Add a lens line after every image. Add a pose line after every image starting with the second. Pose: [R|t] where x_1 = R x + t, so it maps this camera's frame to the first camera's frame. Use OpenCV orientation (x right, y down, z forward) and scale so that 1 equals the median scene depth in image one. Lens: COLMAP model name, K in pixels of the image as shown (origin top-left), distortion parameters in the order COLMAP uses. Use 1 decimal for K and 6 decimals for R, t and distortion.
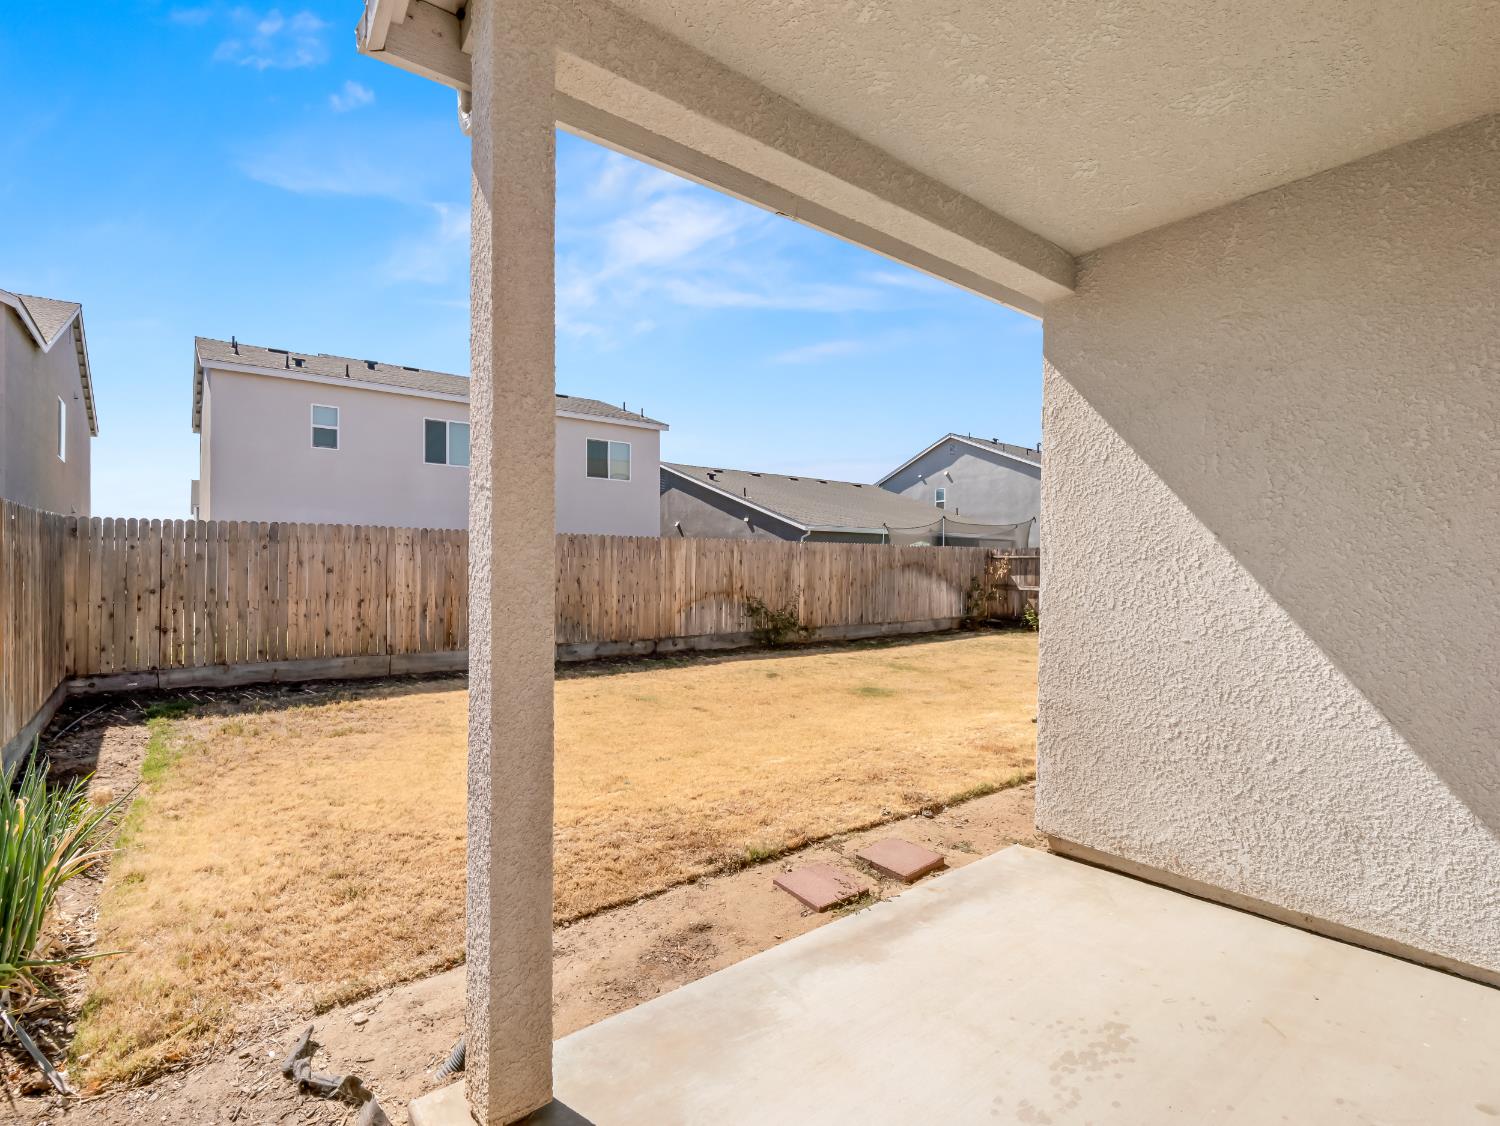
lens RADIAL K [[722.6, 0, 745.7], [0, 722.6, 573.8], [0, 0, 1]] dist [-0.001130, -0.010113]
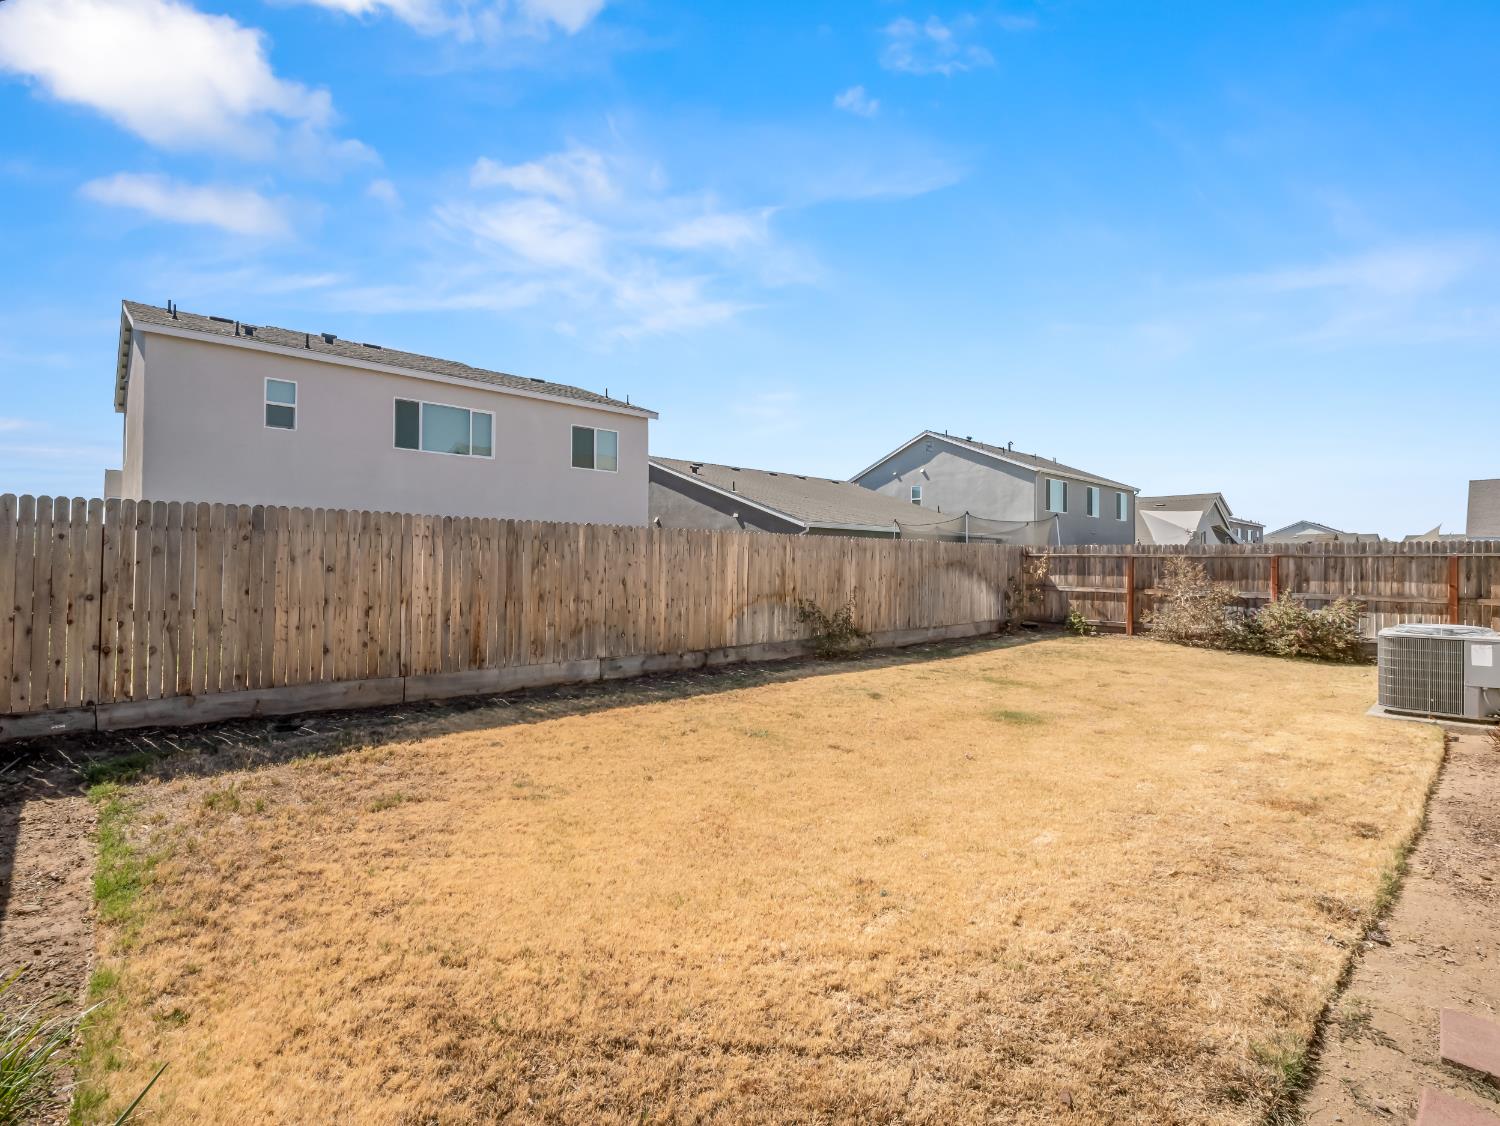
lens RADIAL K [[717.9, 0, 746.7], [0, 717.9, 559.3], [0, 0, 1]] dist [-0.014261, -0.000024]
pose [[0.996491, 0.002902, 0.083652, -0.187290], [-0.001422, 0.999842, -0.017744, -0.002038], [-0.083691, 0.017563, 0.996337, 0.192094]]
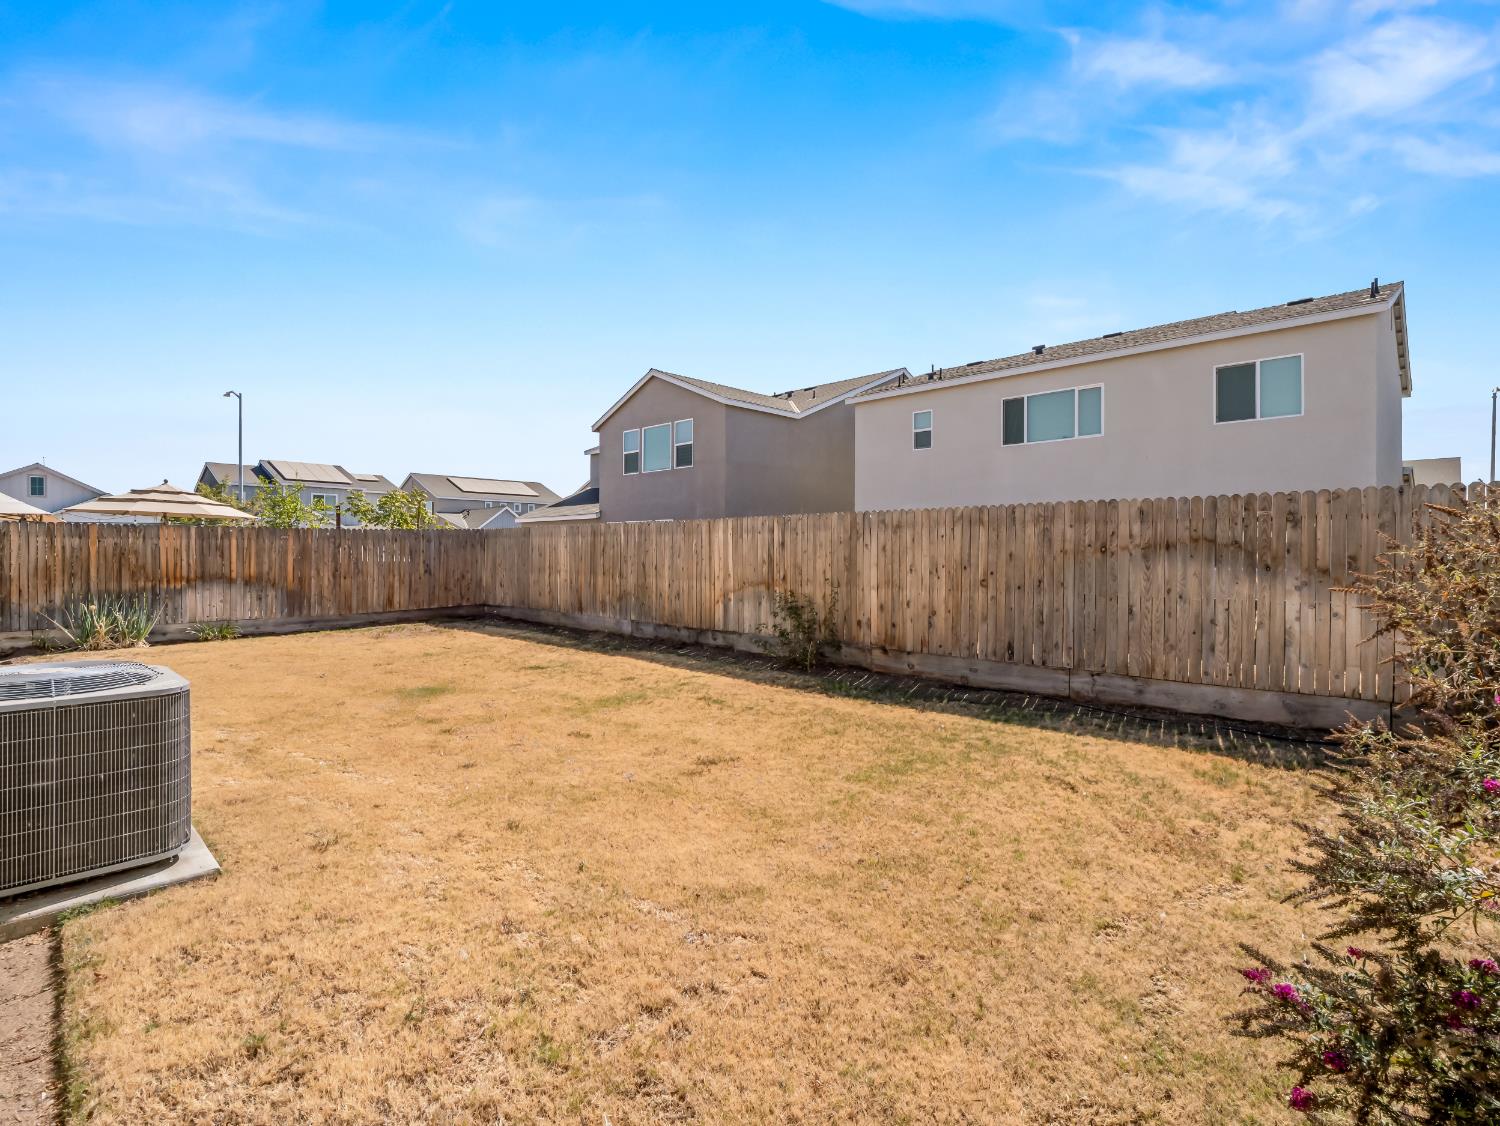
lens RADIAL K [[717.9, 0, 746.7], [0, 717.9, 559.3], [0, 0, 1]] dist [-0.014261, -0.000024]
pose [[0.127147, 0.003799, -0.991877, 1.010798], [-0.010438, 0.999942, 0.002492, -0.002787], [0.991829, 0.010037, 0.127179, 1.195991]]
